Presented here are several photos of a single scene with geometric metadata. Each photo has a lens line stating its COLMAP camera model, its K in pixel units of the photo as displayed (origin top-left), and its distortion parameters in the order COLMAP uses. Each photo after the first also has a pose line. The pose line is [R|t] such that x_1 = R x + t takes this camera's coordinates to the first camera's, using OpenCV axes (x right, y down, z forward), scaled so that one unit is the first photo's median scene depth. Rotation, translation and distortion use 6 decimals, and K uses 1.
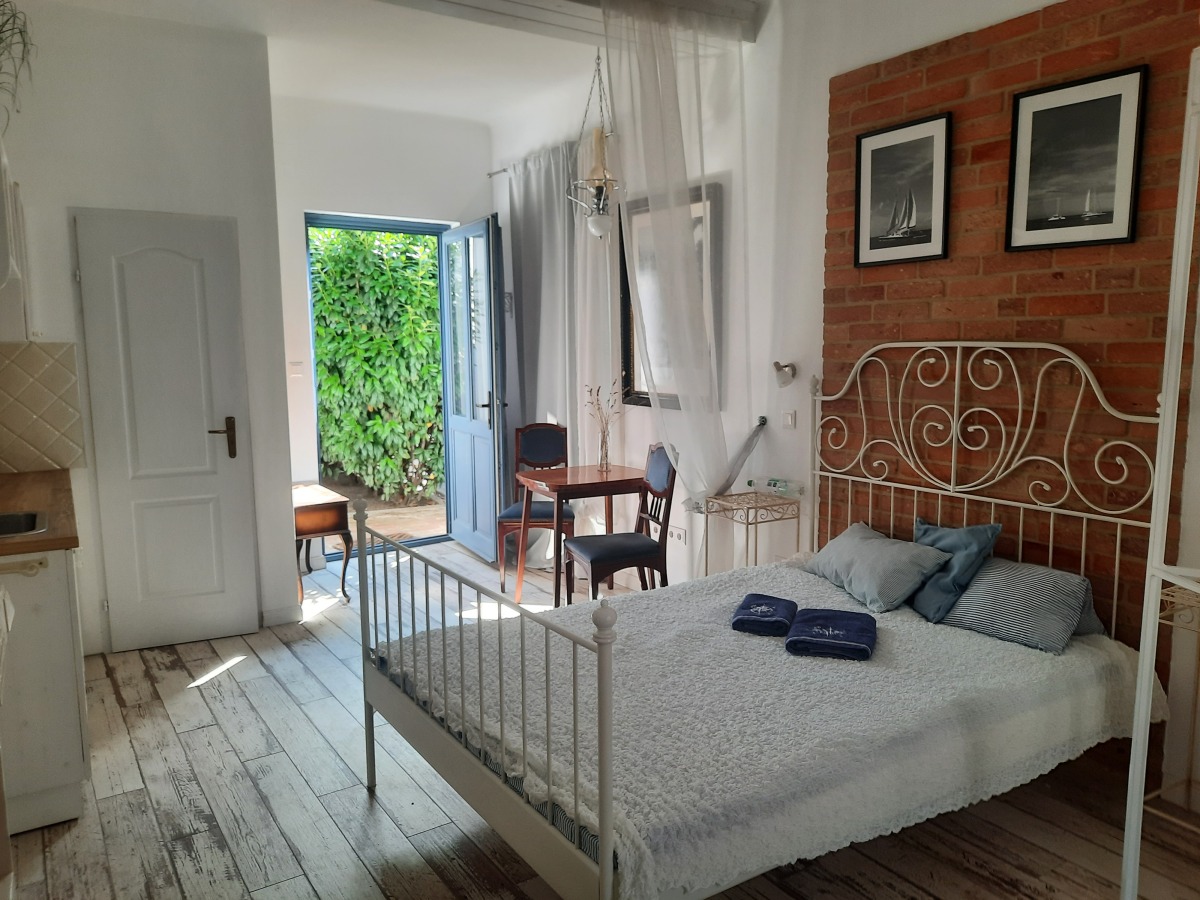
lens RADIAL K [[866.1, 0, 610.4], [0, 866.1, 451.5], [0, 0, 1]] dist [0.057110, -0.072235]
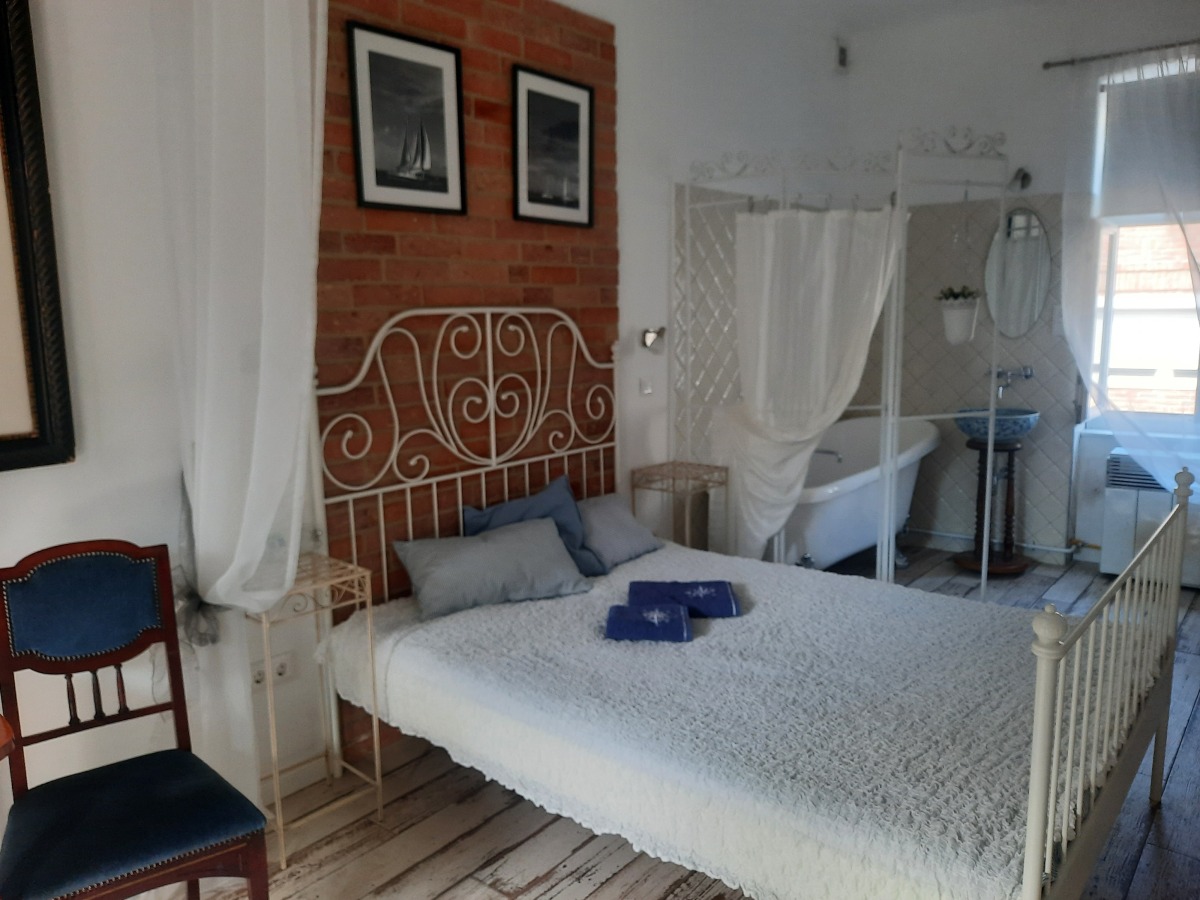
lens RADIAL K [[866.1, 0, 610.4], [0, 866.1, 451.5], [0, 0, 1]] dist [0.057110, -0.072235]
pose [[-0.271240, -0.137110, 0.952696, -0.506824], [0.149312, 0.971826, 0.182373, -0.114096], [-0.950860, 0.191715, -0.243126, 1.027915]]
